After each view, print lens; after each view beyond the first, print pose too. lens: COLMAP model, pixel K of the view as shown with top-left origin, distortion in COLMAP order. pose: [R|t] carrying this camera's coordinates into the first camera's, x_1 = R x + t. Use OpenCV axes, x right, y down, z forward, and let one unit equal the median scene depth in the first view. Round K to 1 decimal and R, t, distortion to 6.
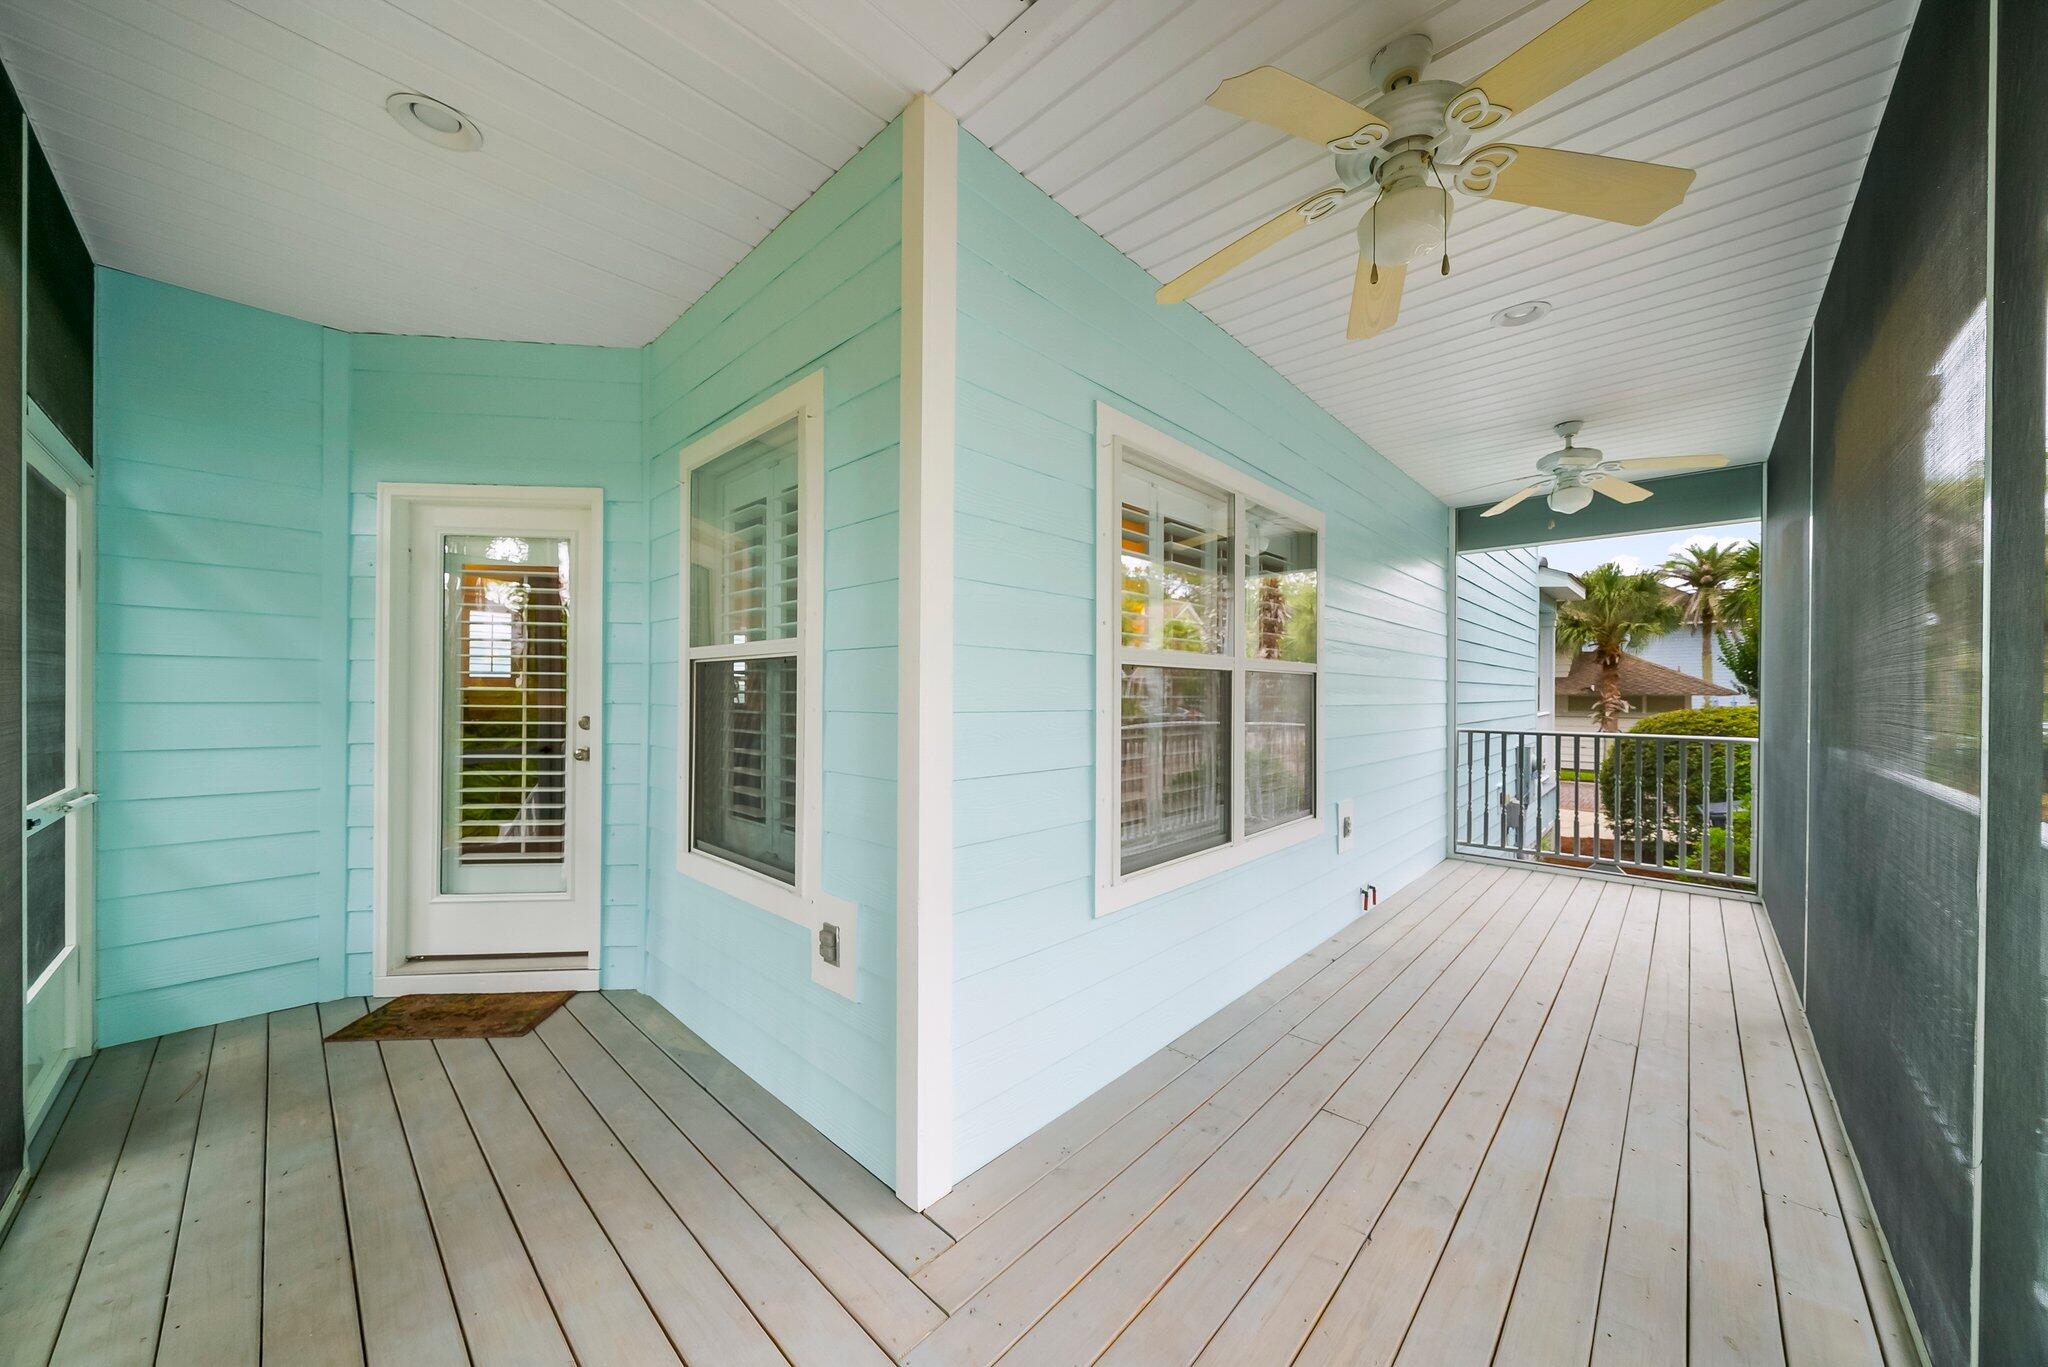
lens RADIAL K [[719.9, 0, 1003.2], [0, 719.9, 694.5], [0, 0, 1]] dist [-0.010864, -0.000114]
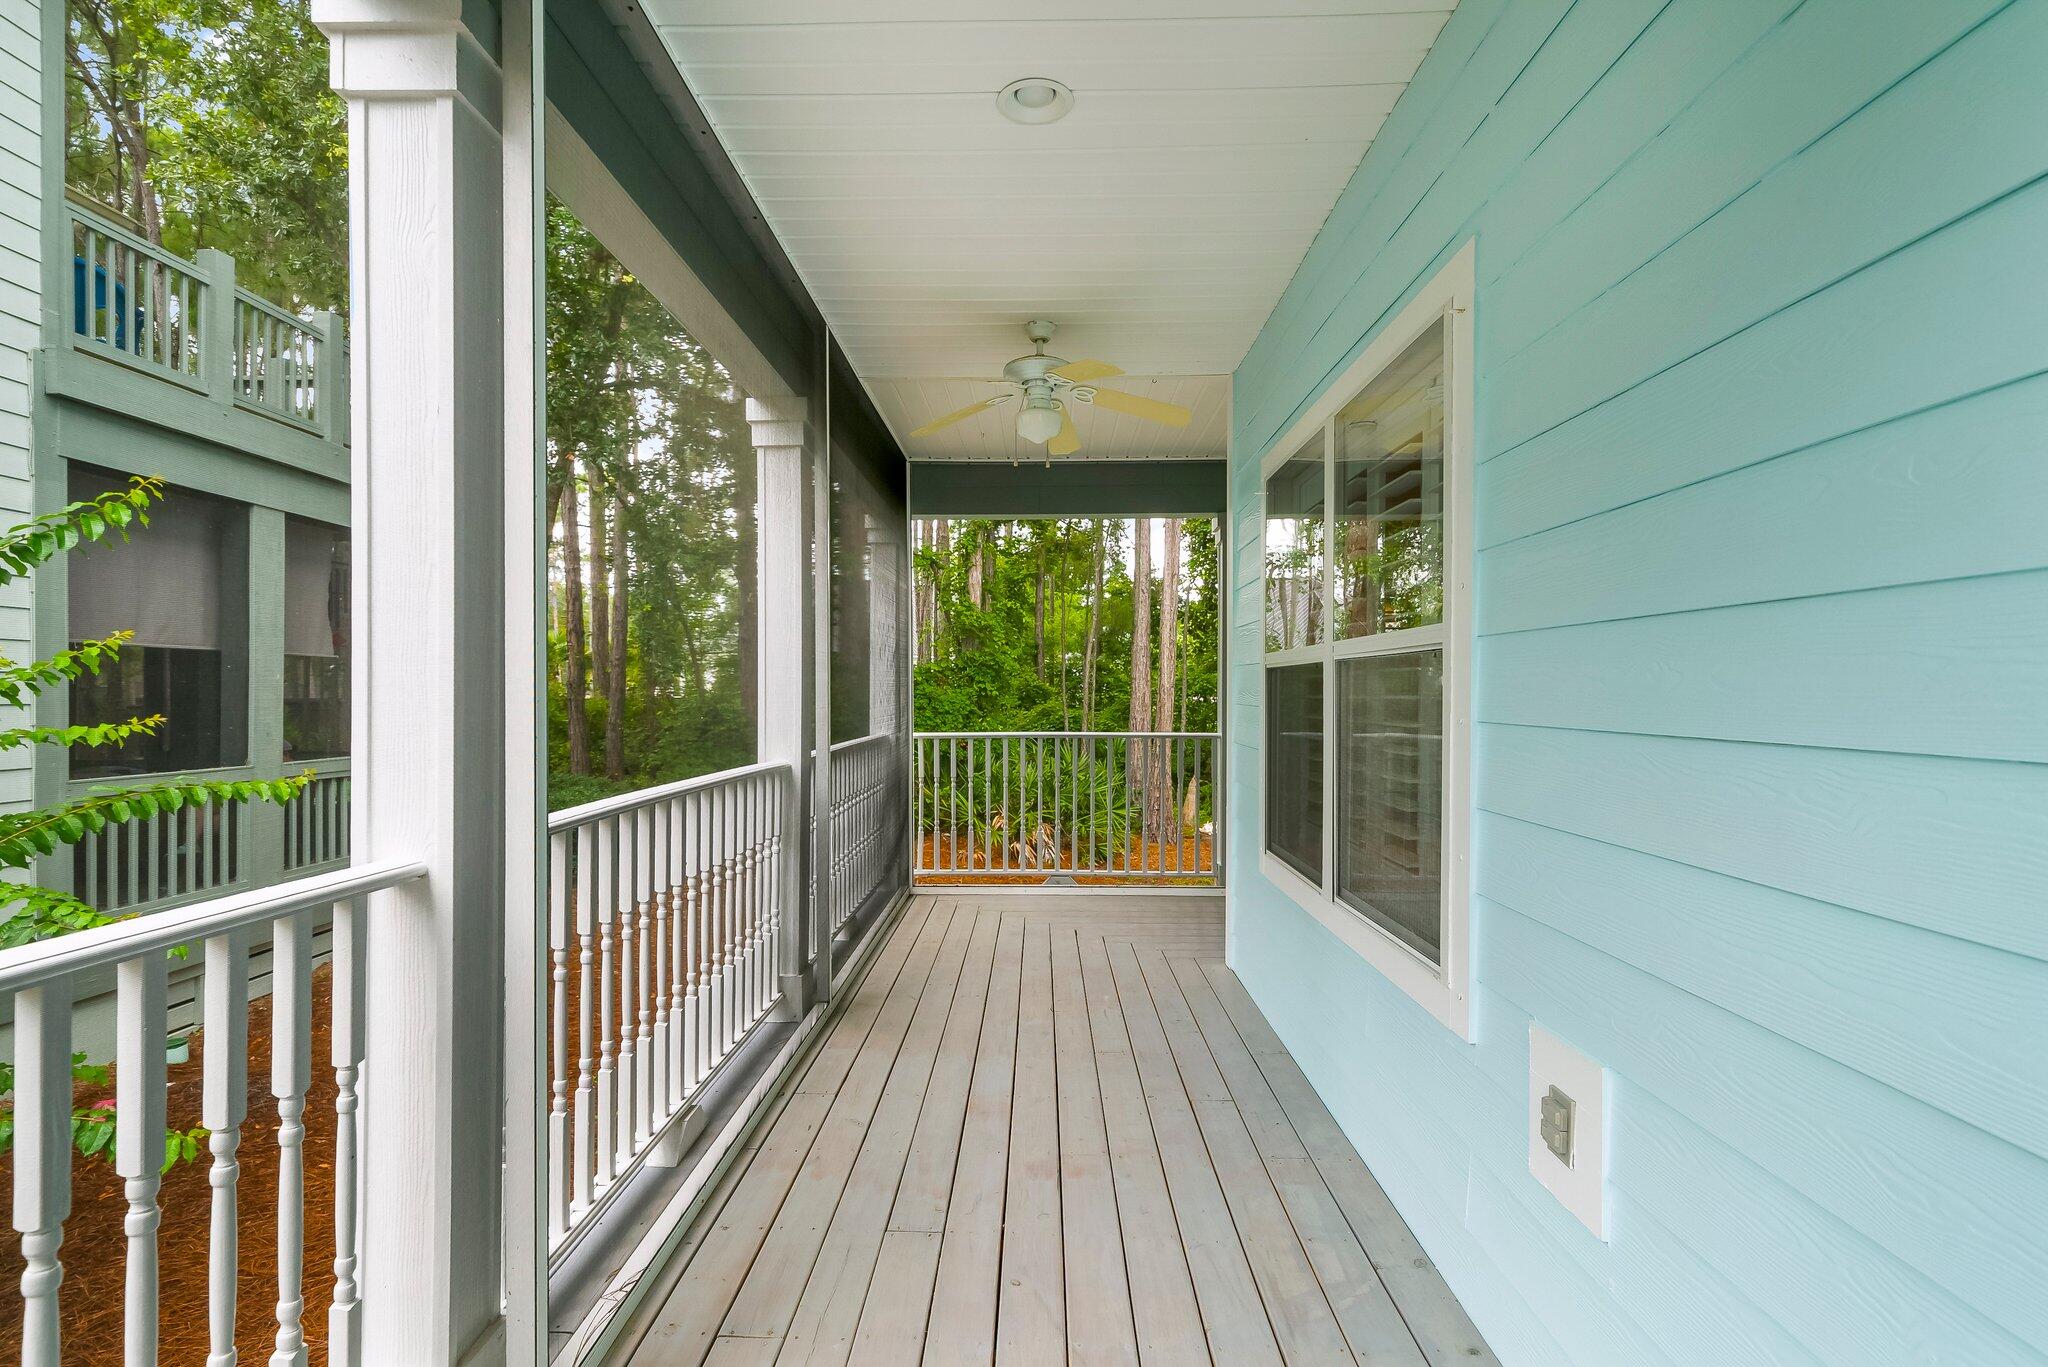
lens RADIAL K [[966.6, 0, 1021.7], [0, 966.6, 684.5], [0, 0, 1]] dist [-0.000154, 0.002192]
pose [[-0.732601, -0.002198, -0.680654, 1.423185], [0.001089, 0.999990, -0.004402, -0.006998], [0.680657, -0.003966, -0.732591, 1.757142]]
